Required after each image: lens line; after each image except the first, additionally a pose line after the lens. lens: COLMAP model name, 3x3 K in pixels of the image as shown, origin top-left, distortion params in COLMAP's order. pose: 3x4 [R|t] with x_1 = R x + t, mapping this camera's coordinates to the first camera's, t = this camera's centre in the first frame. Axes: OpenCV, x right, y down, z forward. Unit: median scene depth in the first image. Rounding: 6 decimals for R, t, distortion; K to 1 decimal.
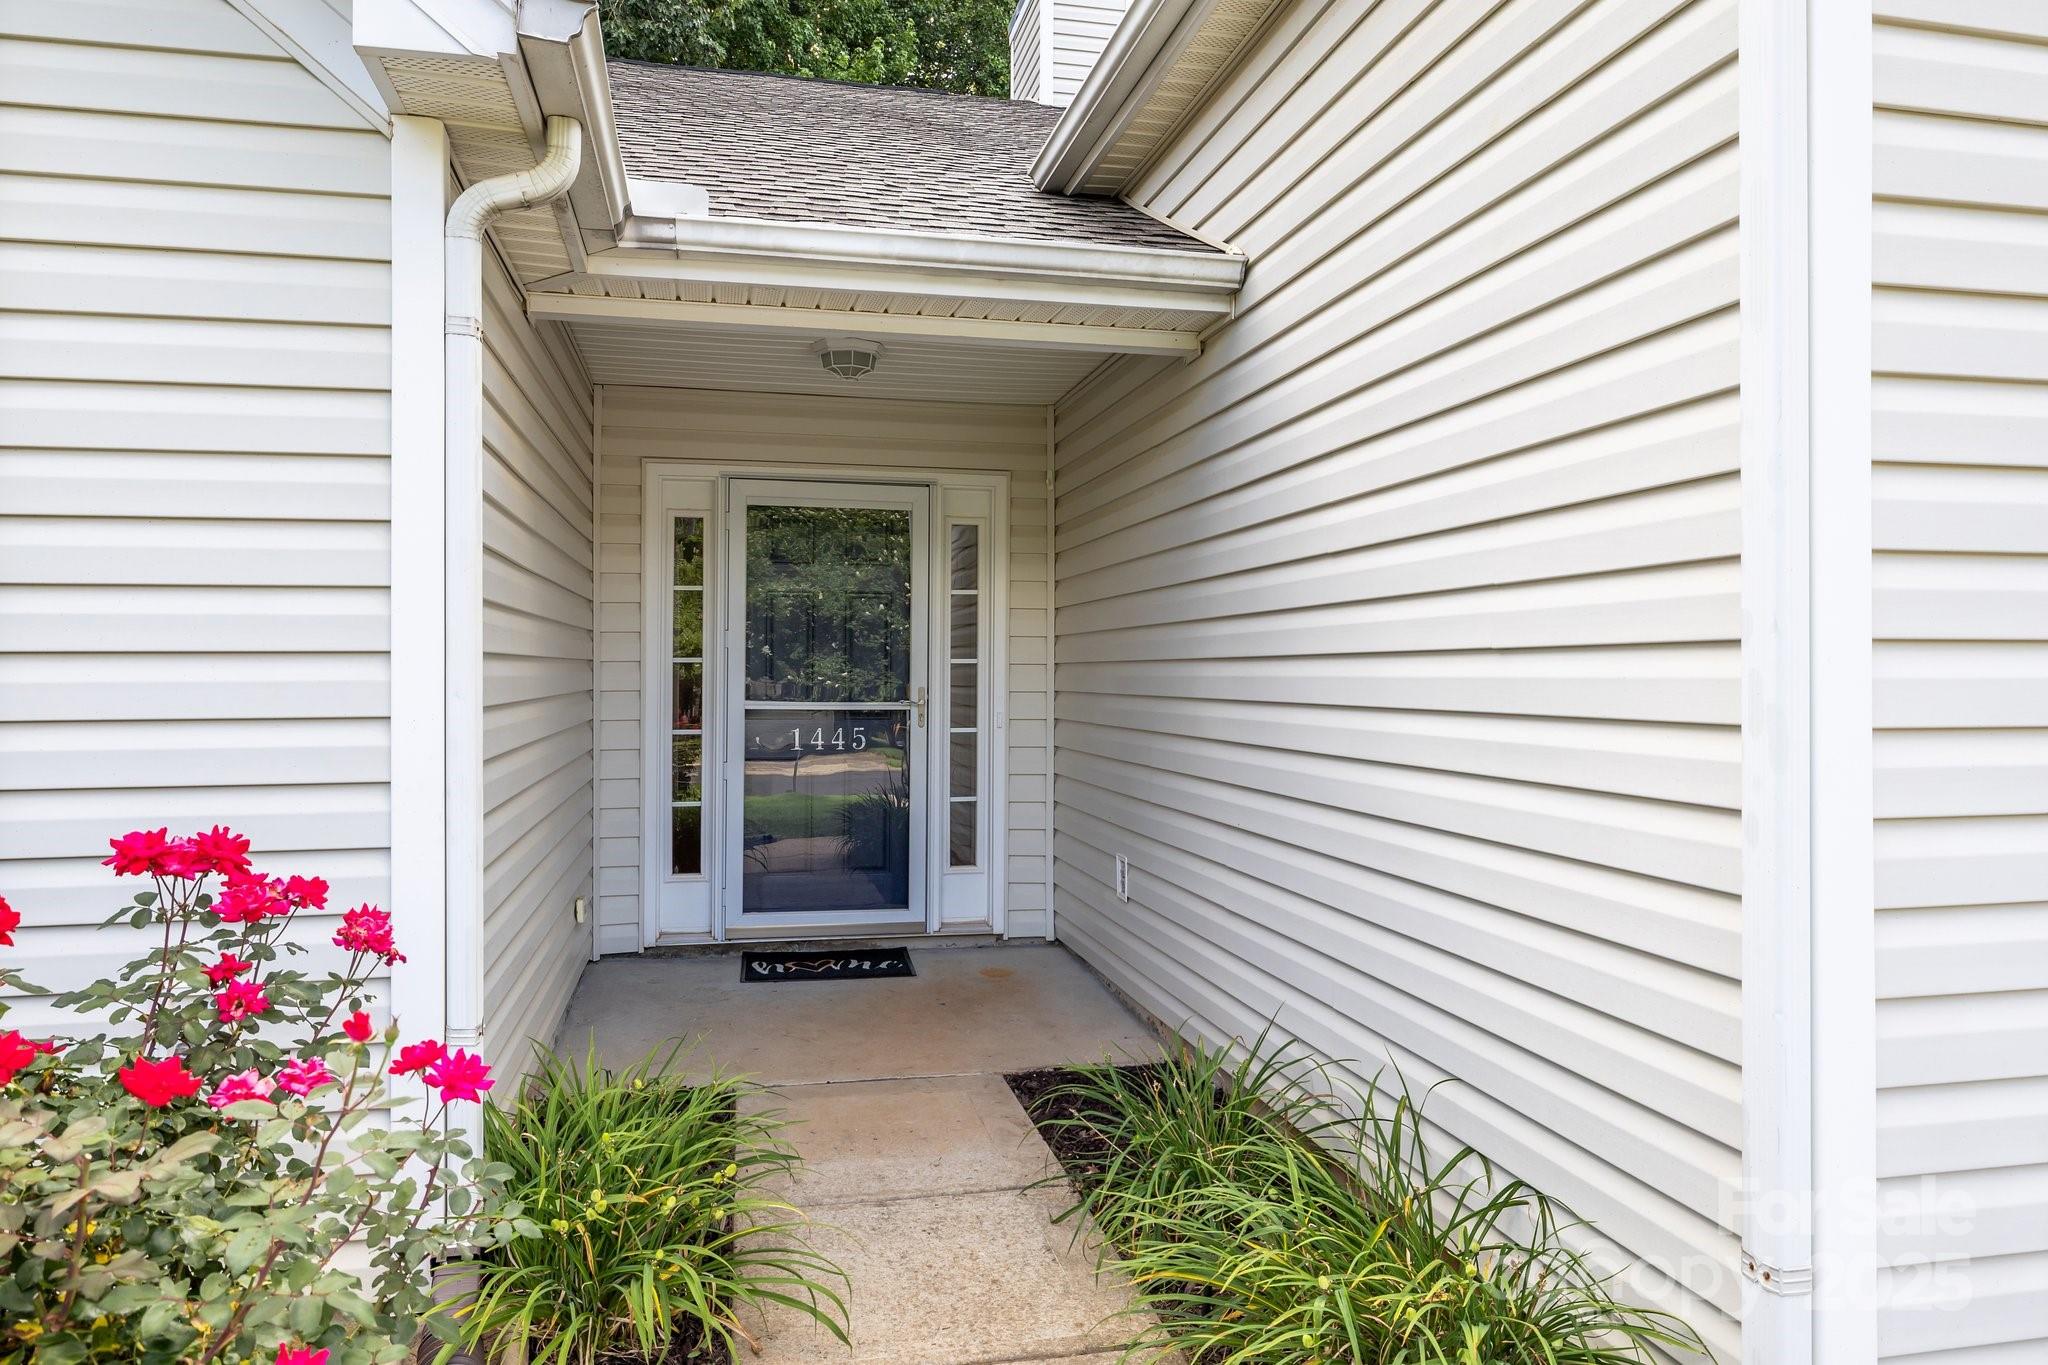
lens RADIAL K [[1304.9, 0, 1020.2], [0, 1304.9, 674.2], [0, 0, 1]] dist [-0.002285, 0.000564]
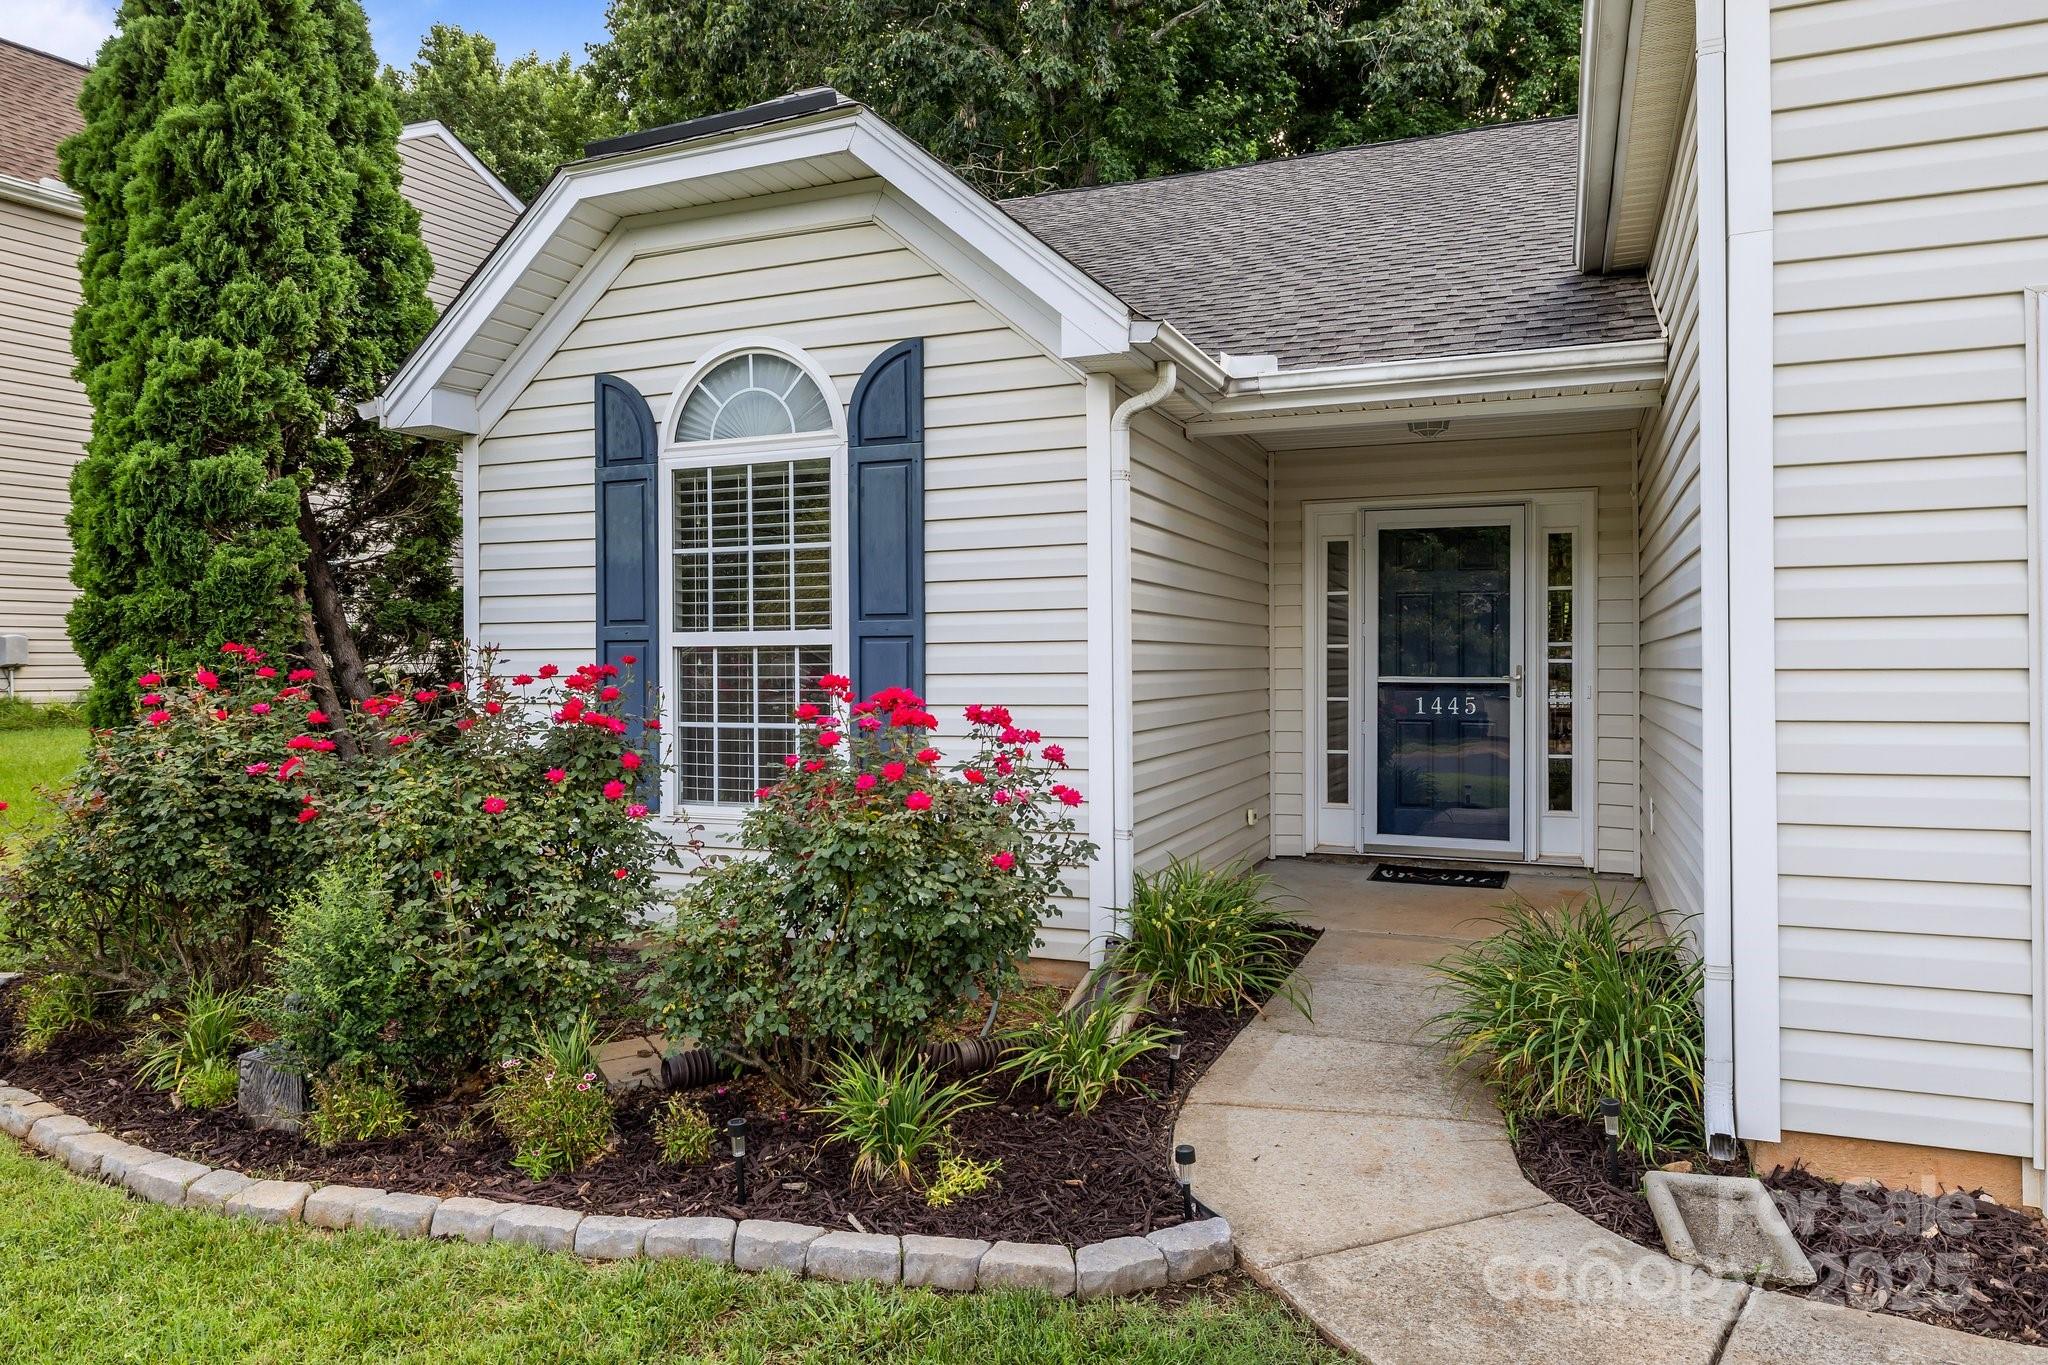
lens RADIAL K [[1322.7, 0, 1059.7], [0, 1322.7, 680.6], [0, 0, 1]] dist [-0.047427, 0.077577]
pose [[0.838255, -0.000356, -0.545278, 0.262492], [0.005693, 0.999951, 0.008099, 0.012687], [0.545248, -0.009893, 0.838216, -0.325972]]
